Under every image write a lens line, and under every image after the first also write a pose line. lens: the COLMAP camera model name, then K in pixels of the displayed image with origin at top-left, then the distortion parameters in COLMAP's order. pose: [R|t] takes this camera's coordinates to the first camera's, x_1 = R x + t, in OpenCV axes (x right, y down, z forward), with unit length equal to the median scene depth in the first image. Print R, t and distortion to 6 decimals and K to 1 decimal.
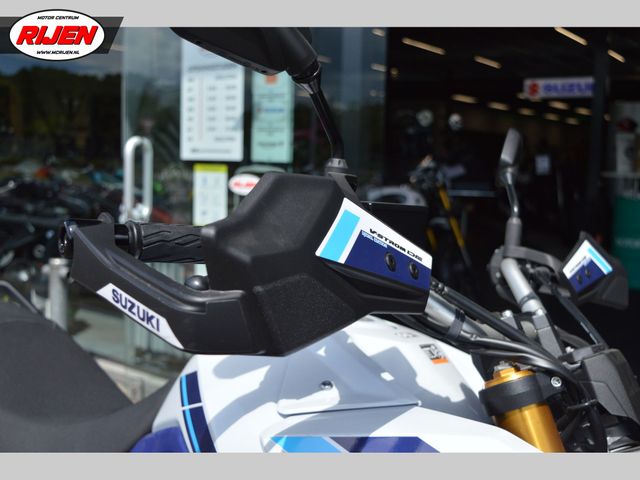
lens RADIAL K [[713.3, 0, 321.4], [0, 713.3, 237.7], [0, 0, 1]] dist [-0.073121, 0.000000]
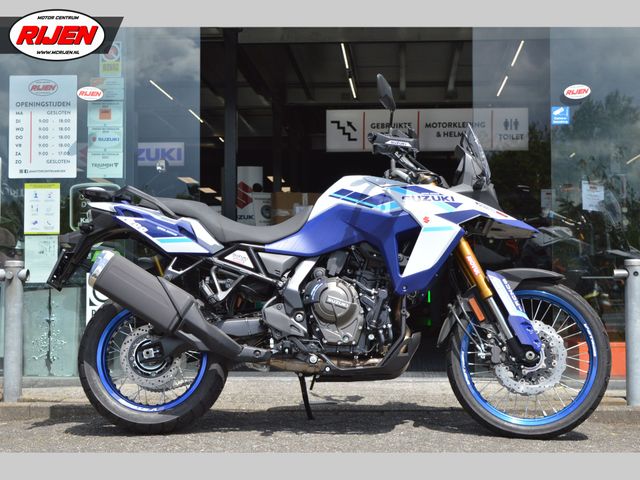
lens RADIAL K [[1202.2, 0, 320.4], [0, 1202.2, 238.9], [0, 0, 1]] dist [0.028981, 0.000000]
pose [[0.845961, 0.000309, 0.533245, -0.887441], [0.078399, 0.989061, -0.124948, 0.300785], [-0.527451, 0.147507, 0.836682, -1.007260]]
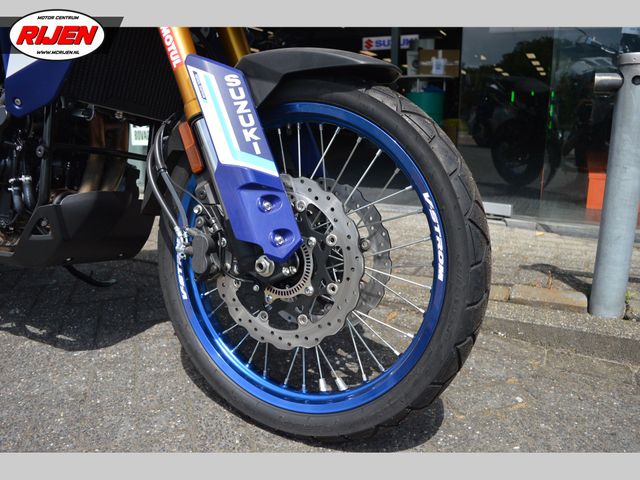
lens RADIAL K [[504.0, 0, 317.7], [0, 504.0, 237.5], [0, 0, 1]] dist [-0.079907, 0.002014]
pose [[0.986347, -0.057581, 0.154287, 0.116453], [0.037580, 0.990861, 0.129547, 0.231430], [-0.160336, -0.121980, 0.979496, -0.125376]]
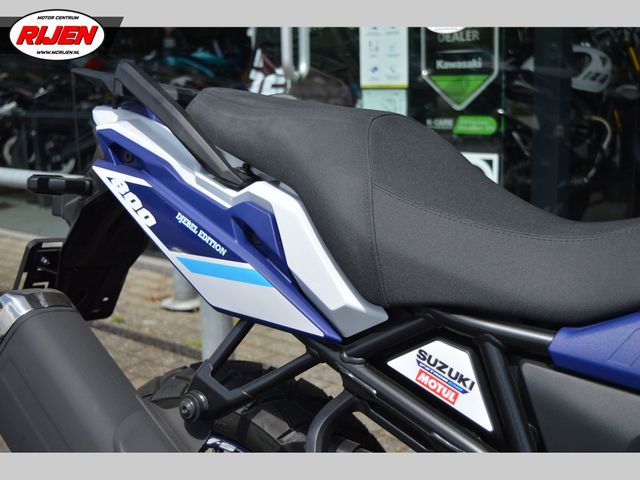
lens RADIAL K [[845.4, 0, 320.0], [0, 845.4, 239.5], [0, 0, 1]] dist [-0.062988, 0.000000]
pose [[0.997091, -0.037327, -0.066455, -0.179041], [0.043670, 0.994354, 0.096708, 0.061026], [0.062470, -0.099329, 0.993092, 0.079791]]
